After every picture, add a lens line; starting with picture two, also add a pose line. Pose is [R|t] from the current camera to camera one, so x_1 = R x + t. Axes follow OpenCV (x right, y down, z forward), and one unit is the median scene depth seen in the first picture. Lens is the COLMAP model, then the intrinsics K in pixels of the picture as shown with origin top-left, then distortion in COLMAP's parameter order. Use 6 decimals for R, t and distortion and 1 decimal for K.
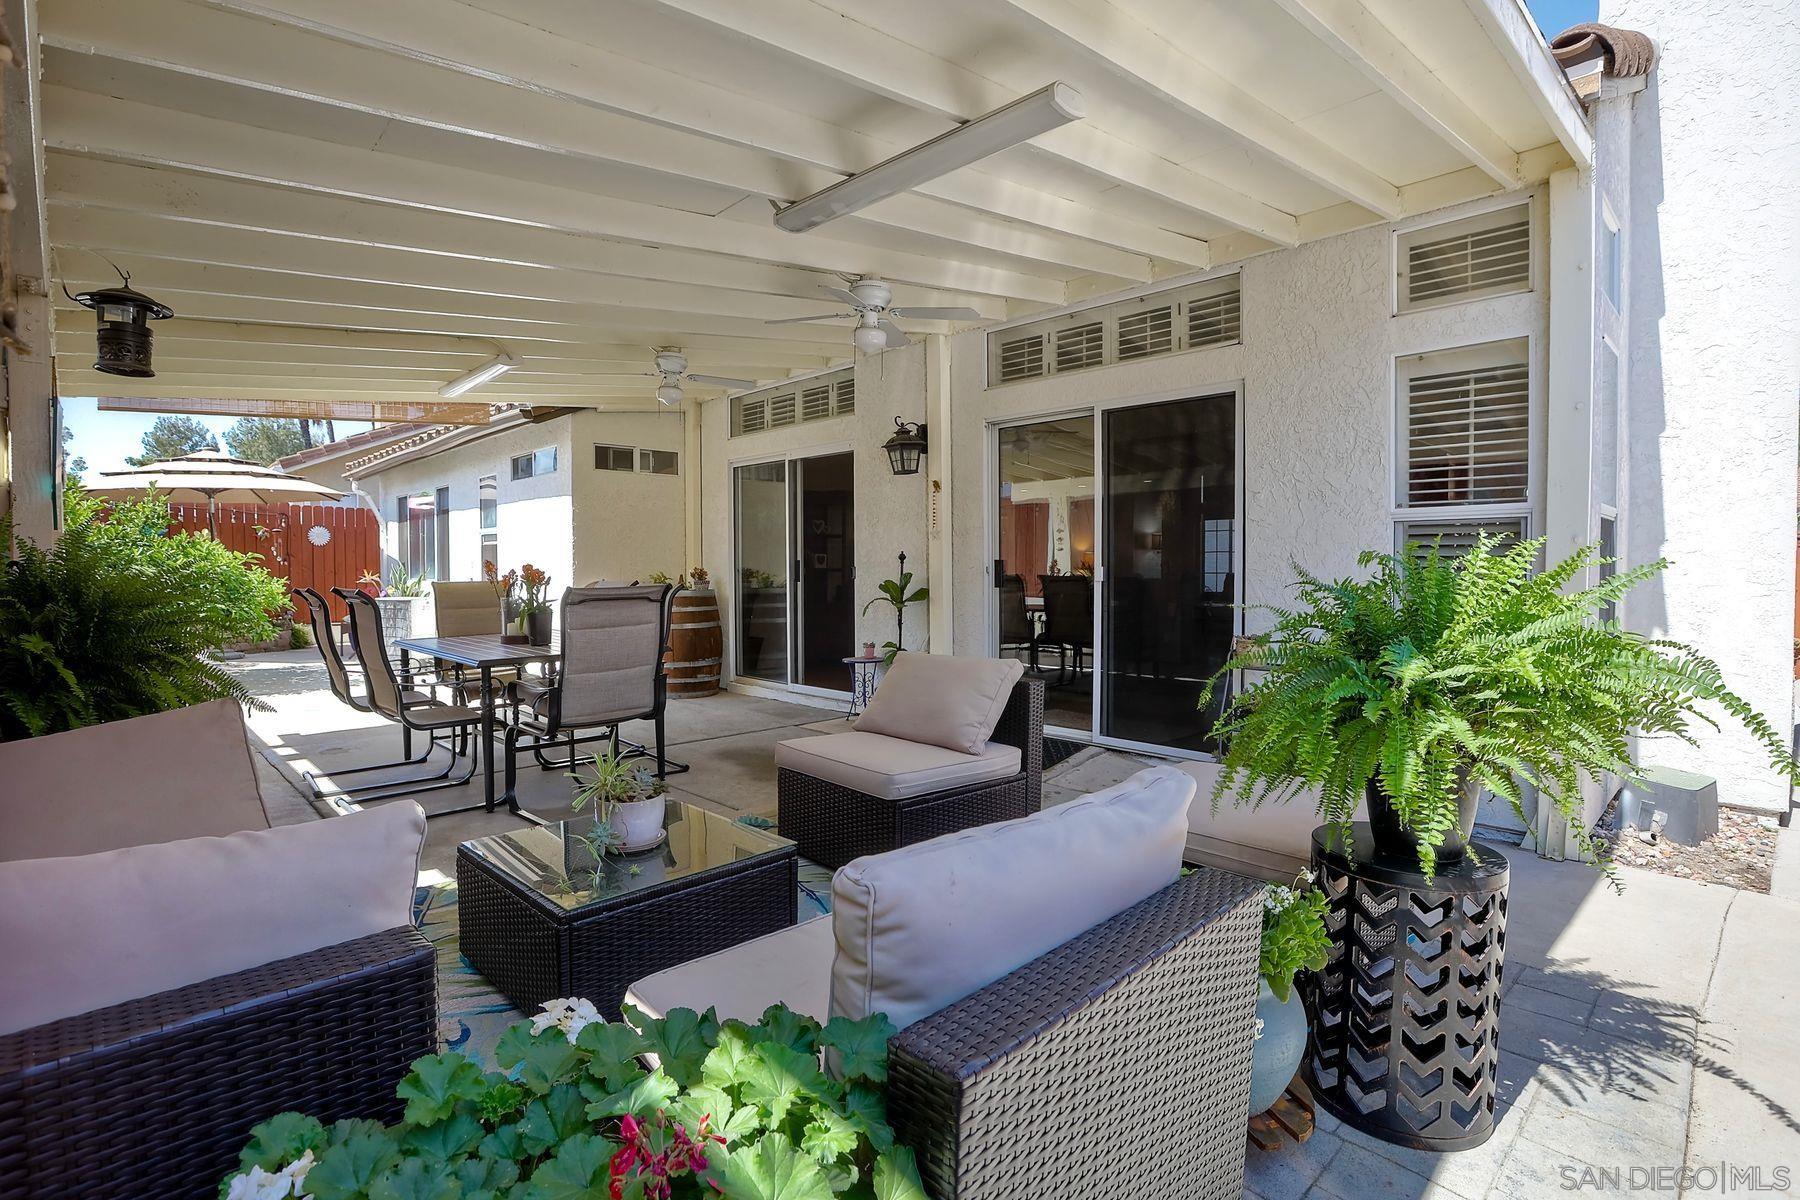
lens RADIAL K [[837.6, 0, 904.6], [0, 837.6, 593.2], [0, 0, 1]] dist [-0.064046, 0.025890]
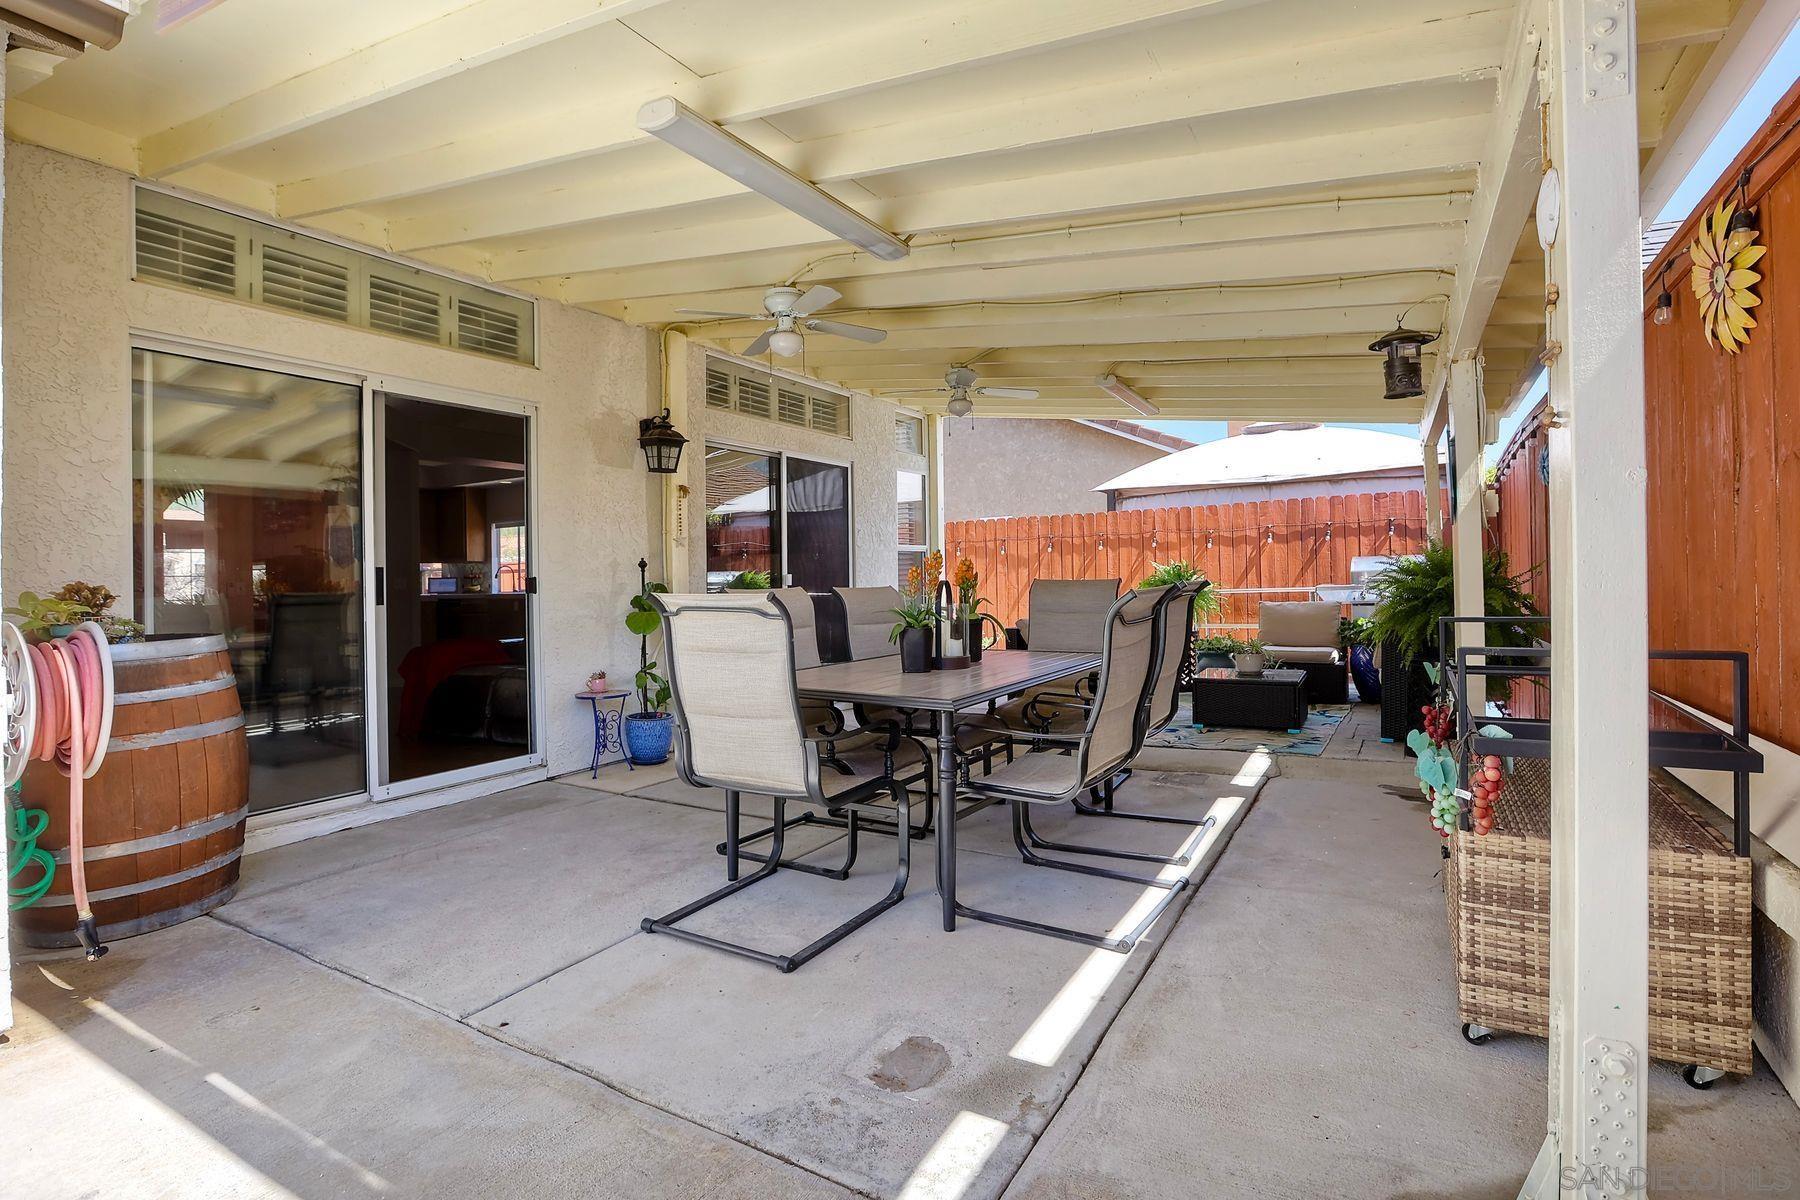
lens RADIAL K [[837.6, 0, 904.6], [0, 837.6, 593.2], [0, 0, 1]] dist [-0.064046, 0.025890]
pose [[-0.212390, -0.016191, 0.977051, -0.758504], [0.039839, 0.998888, 0.025213, -0.021897], [-0.976373, 0.044280, -0.211509, 0.767796]]
